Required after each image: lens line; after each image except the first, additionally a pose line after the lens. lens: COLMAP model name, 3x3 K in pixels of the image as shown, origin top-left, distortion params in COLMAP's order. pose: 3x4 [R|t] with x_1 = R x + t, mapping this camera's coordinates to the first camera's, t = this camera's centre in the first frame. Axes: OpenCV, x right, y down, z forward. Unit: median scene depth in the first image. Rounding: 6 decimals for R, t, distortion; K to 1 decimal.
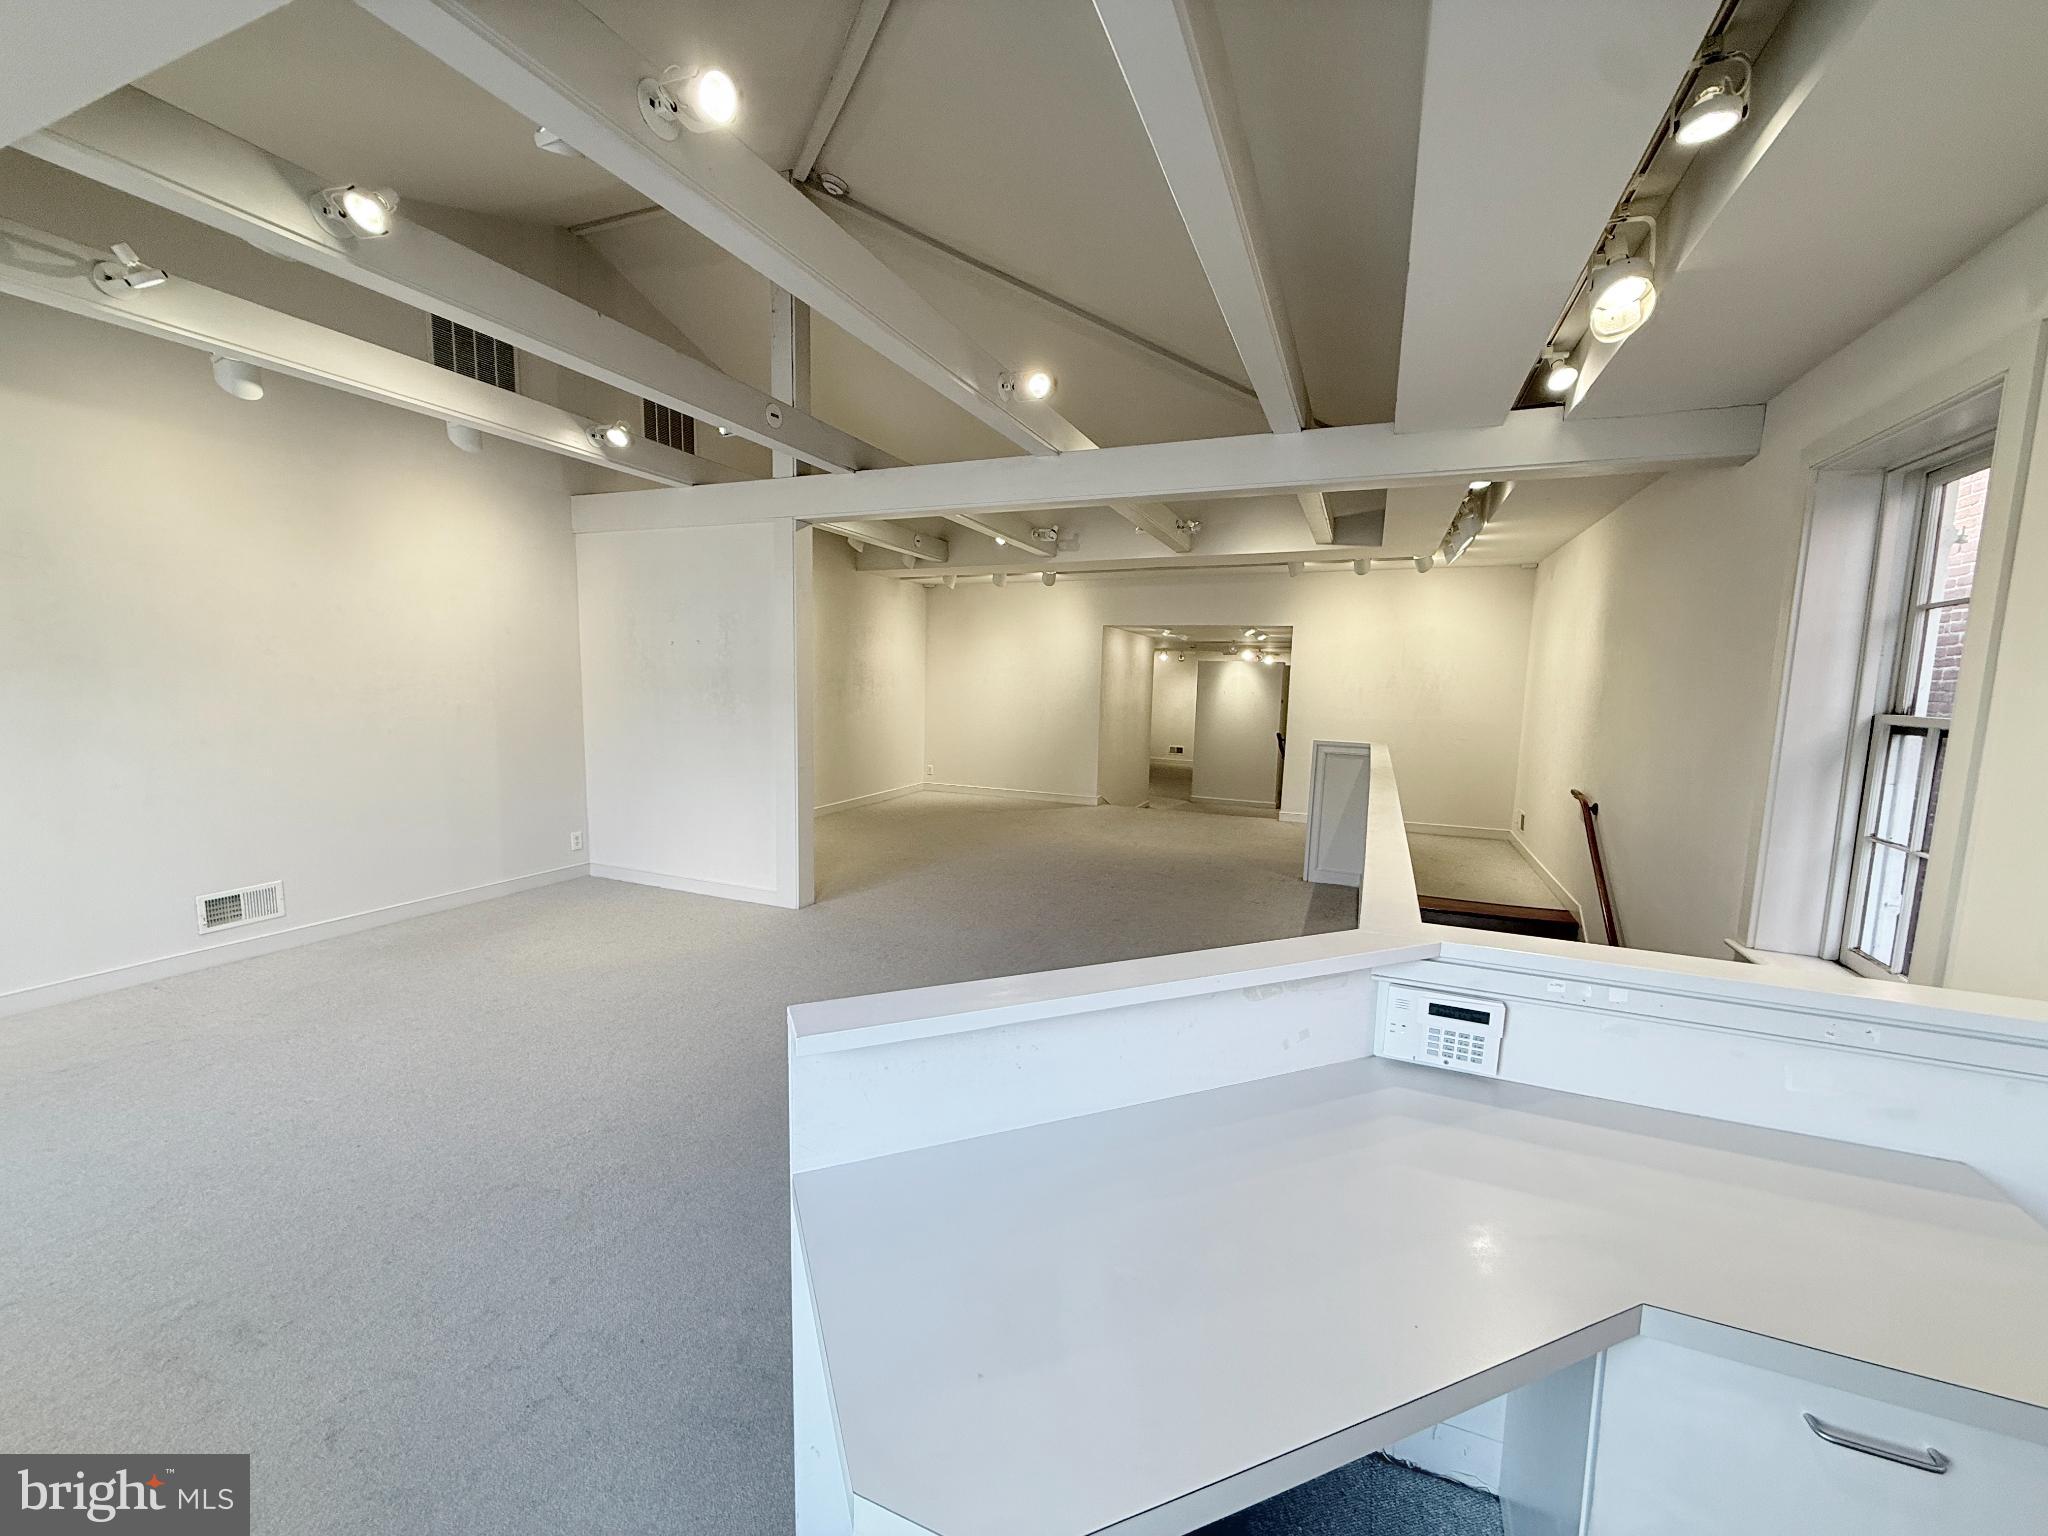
lens RADIAL K [[819.2, 0, 1024.8], [0, 819.2, 769.5], [0, 0, 1]] dist [-0.000931, 0.000229]
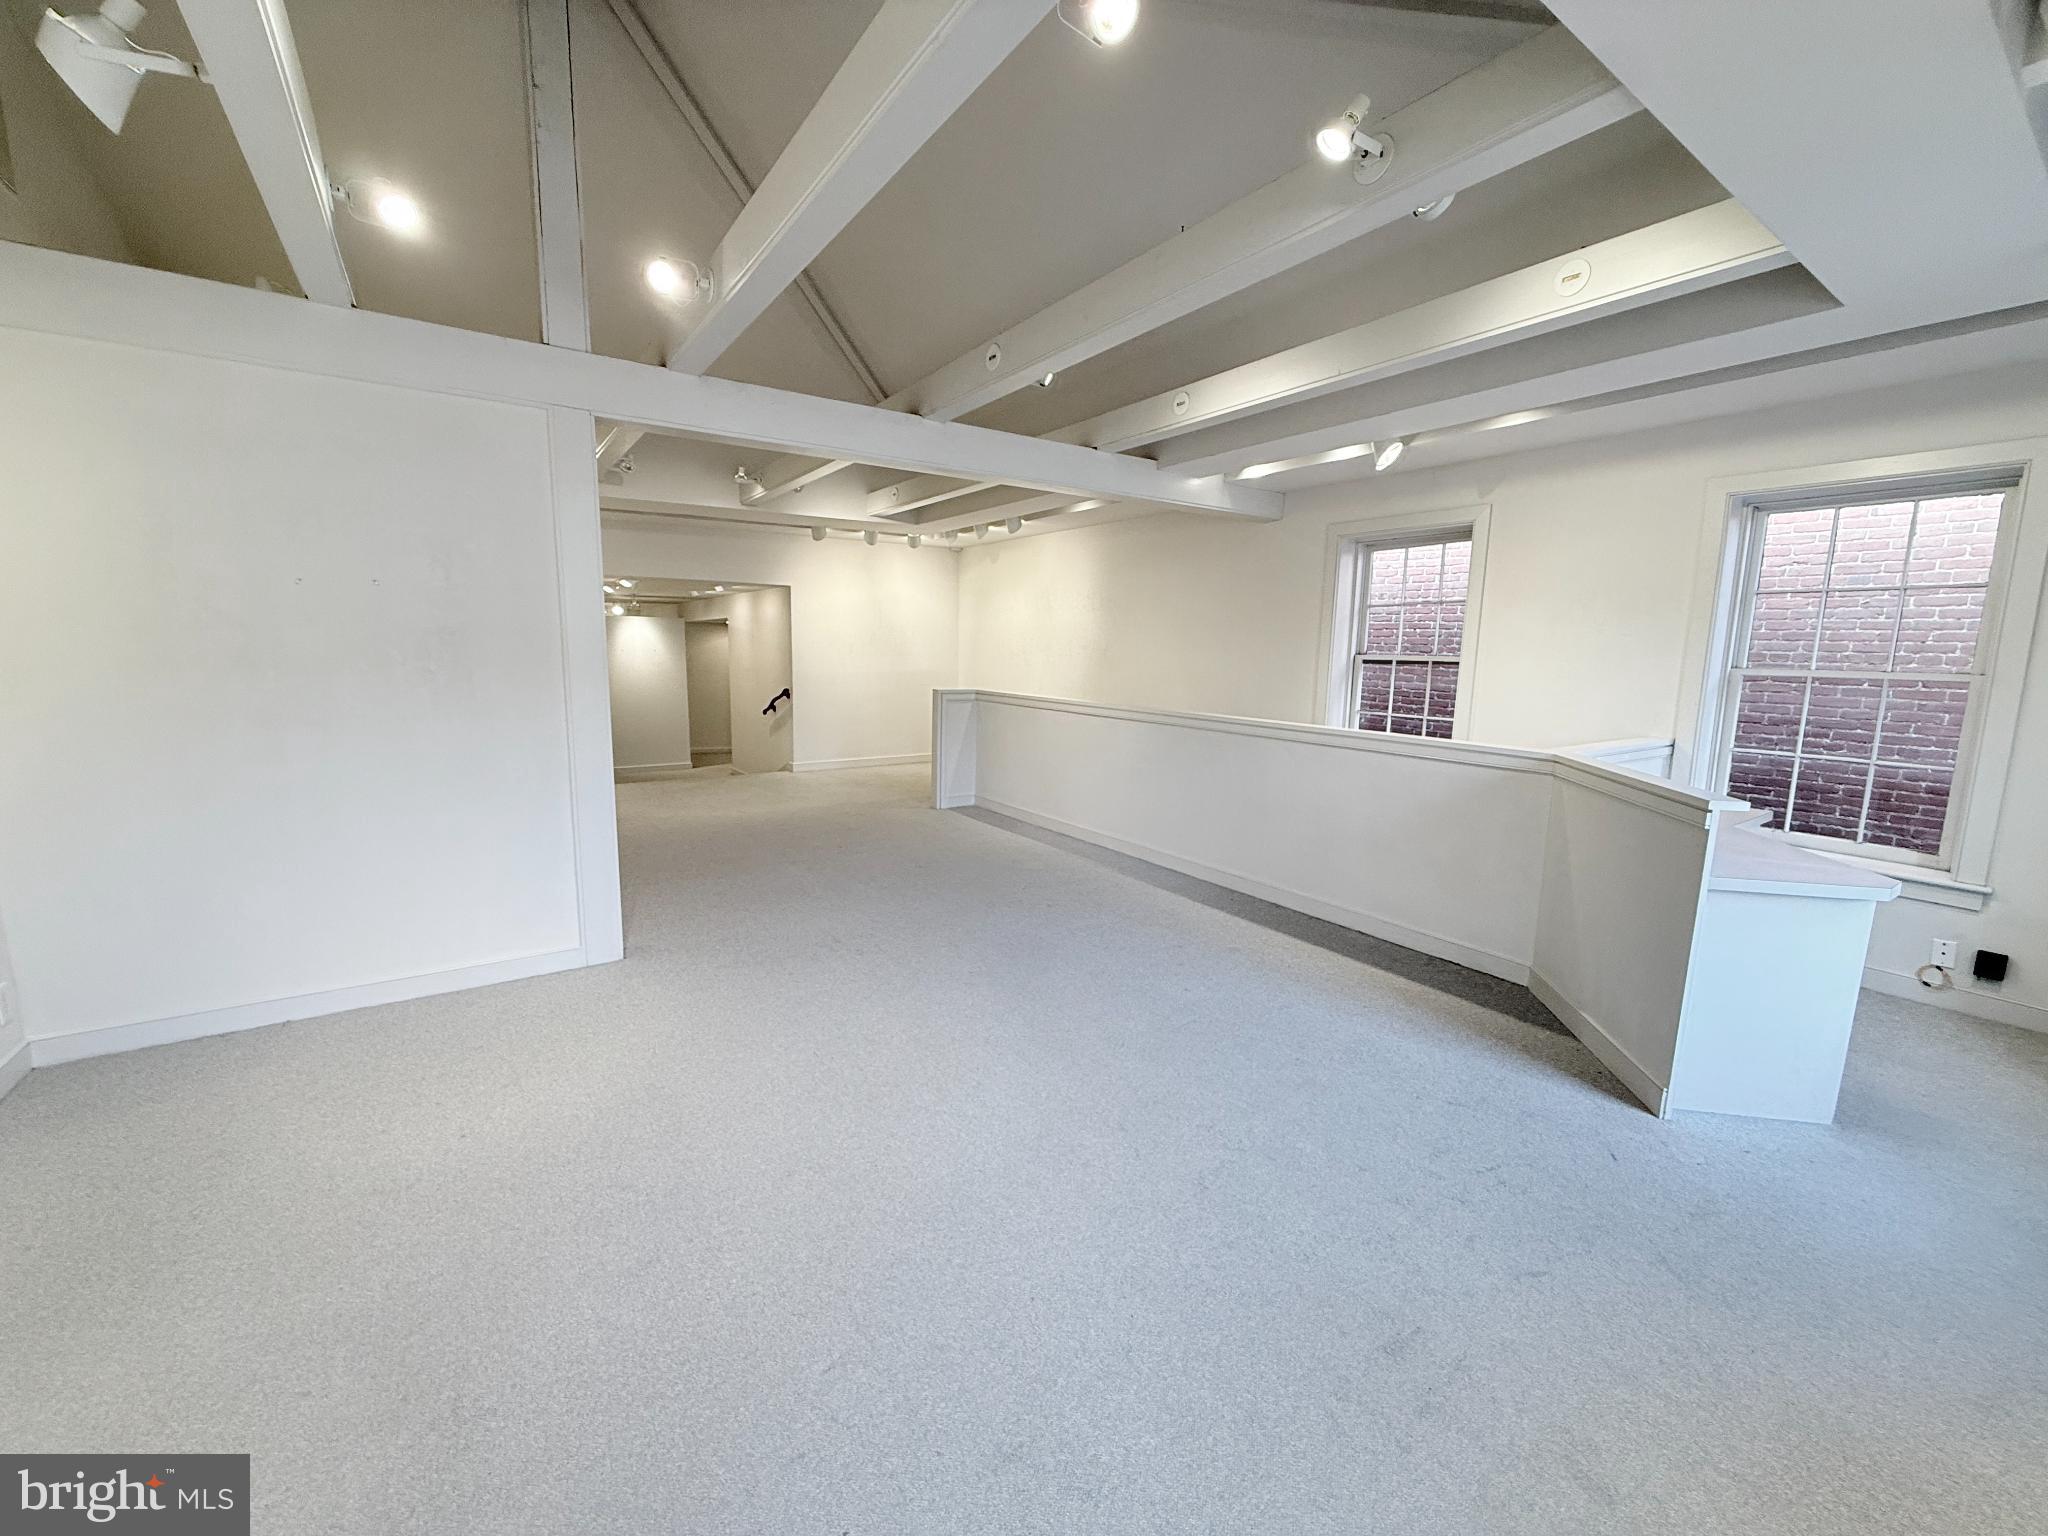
lens RADIAL K [[819.2, 0, 1023.9], [0, 819.2, 766.0], [0, 0, 1]] dist [-0.000931, 0.000229]
pose [[0.534971, -0.138741, 0.833401, -1.057418], [0.094120, 0.990071, 0.104406, -0.069420], [-0.839611, 0.022585, 0.542718, 0.464530]]
